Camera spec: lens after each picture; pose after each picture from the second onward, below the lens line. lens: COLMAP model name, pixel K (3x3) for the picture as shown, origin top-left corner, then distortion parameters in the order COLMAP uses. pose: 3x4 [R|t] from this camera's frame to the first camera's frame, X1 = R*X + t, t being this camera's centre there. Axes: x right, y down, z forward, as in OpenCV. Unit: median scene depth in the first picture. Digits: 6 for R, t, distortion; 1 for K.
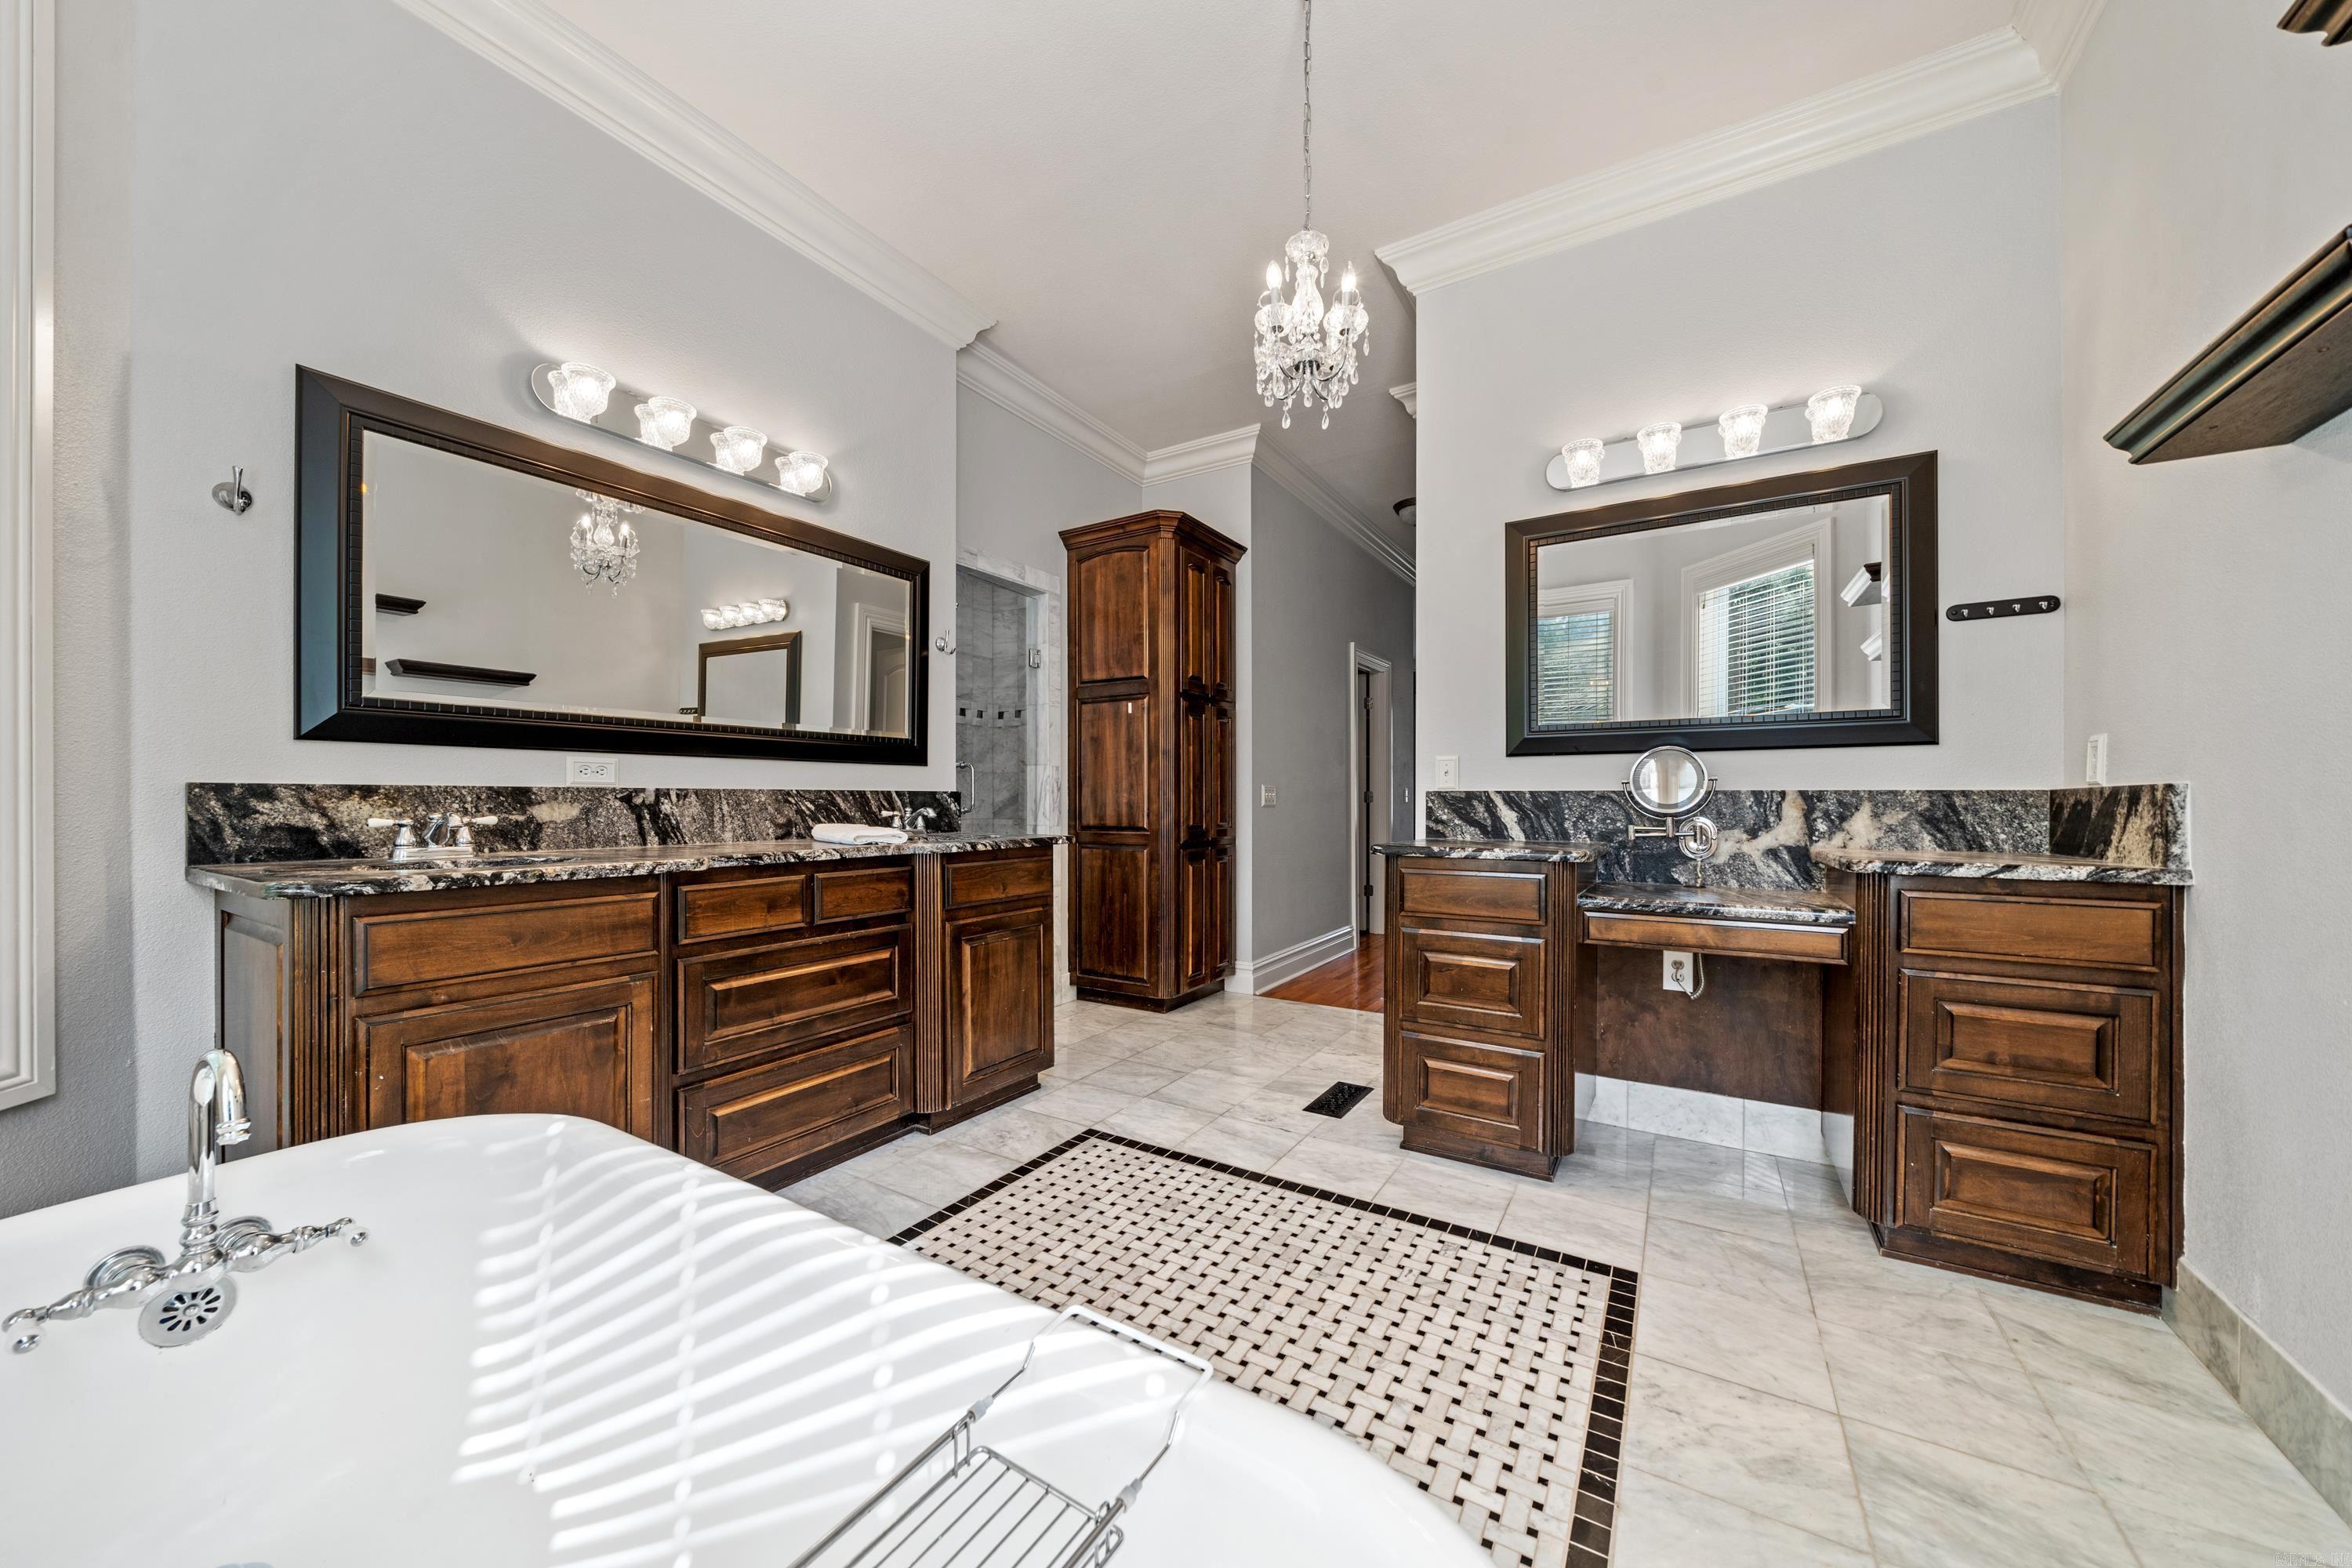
lens RADIAL K [[820.9, 0, 1178.4], [0, 820.9, 797.2], [0, 0, 1]] dist [-0.002038, -0.000241]
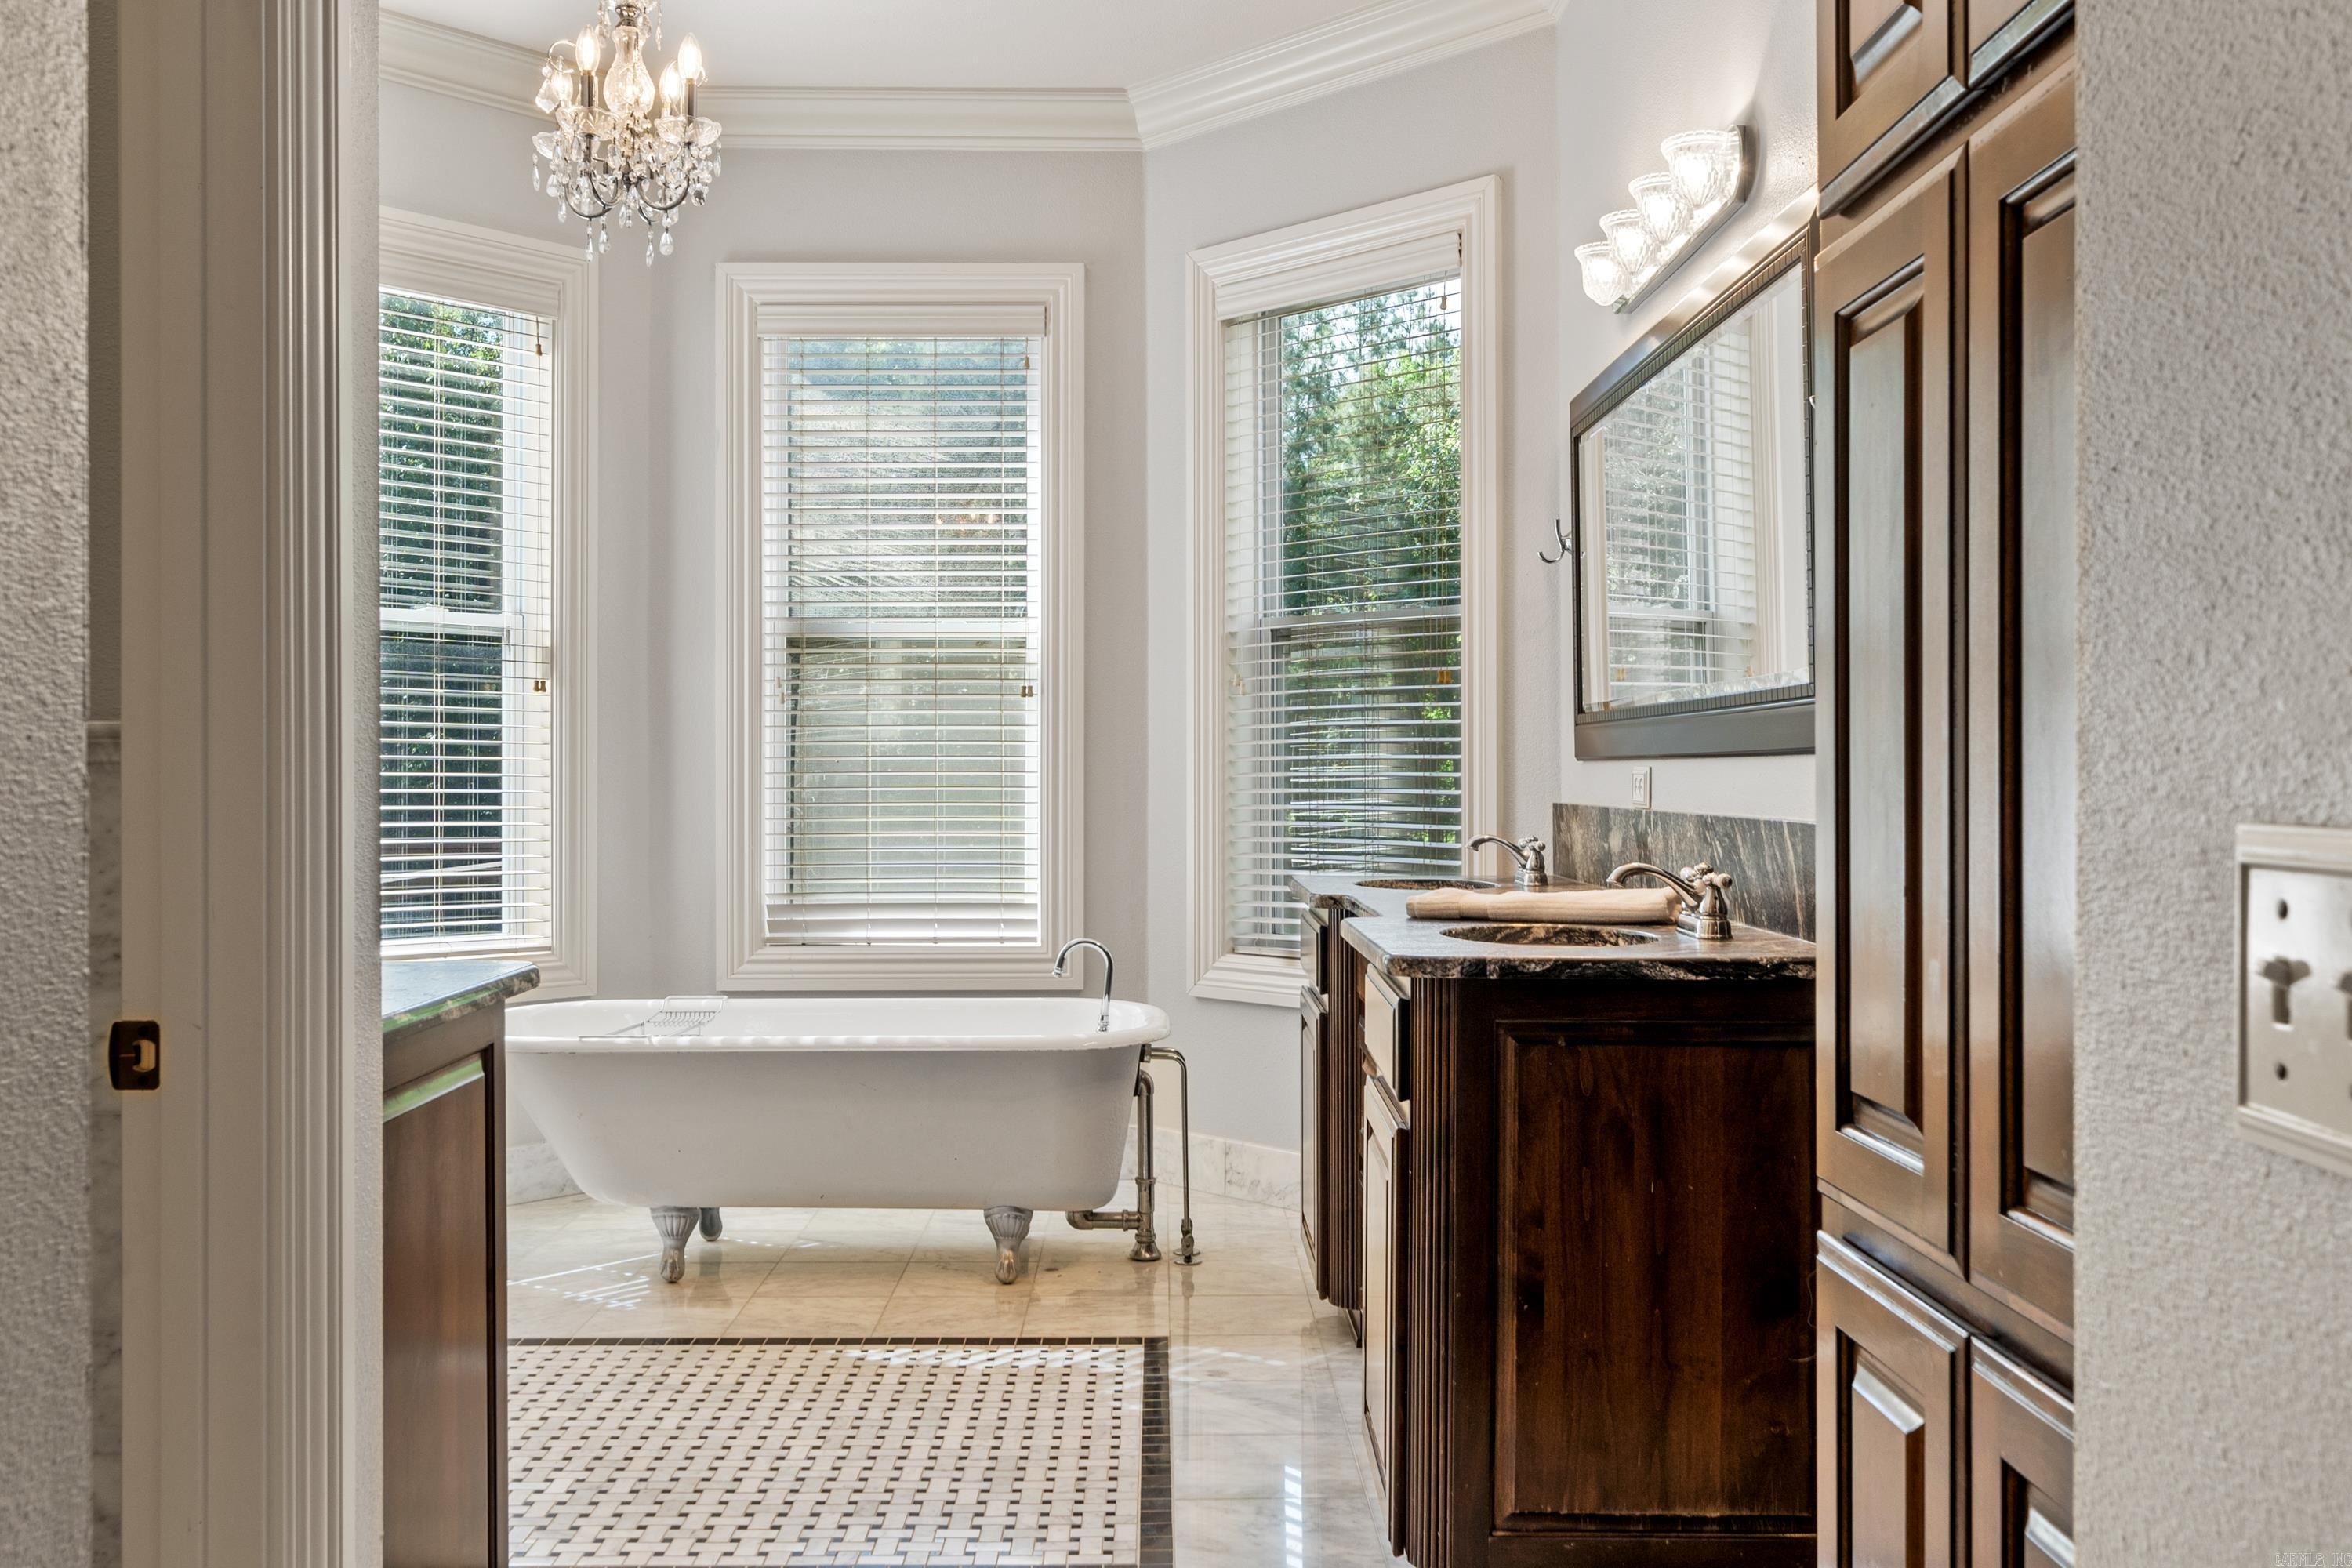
lens RADIAL K [[2027.3, 0, 1169.4], [0, 2027.3, 784.2], [0, 0, 1]] dist [0.001038, 0.001266]
pose [[-0.849457, 0.003532, -0.527646, 0.593939], [0.001988, 0.999992, 0.003494, -0.045151], [0.527654, 0.001919, -0.849457, 2.404332]]
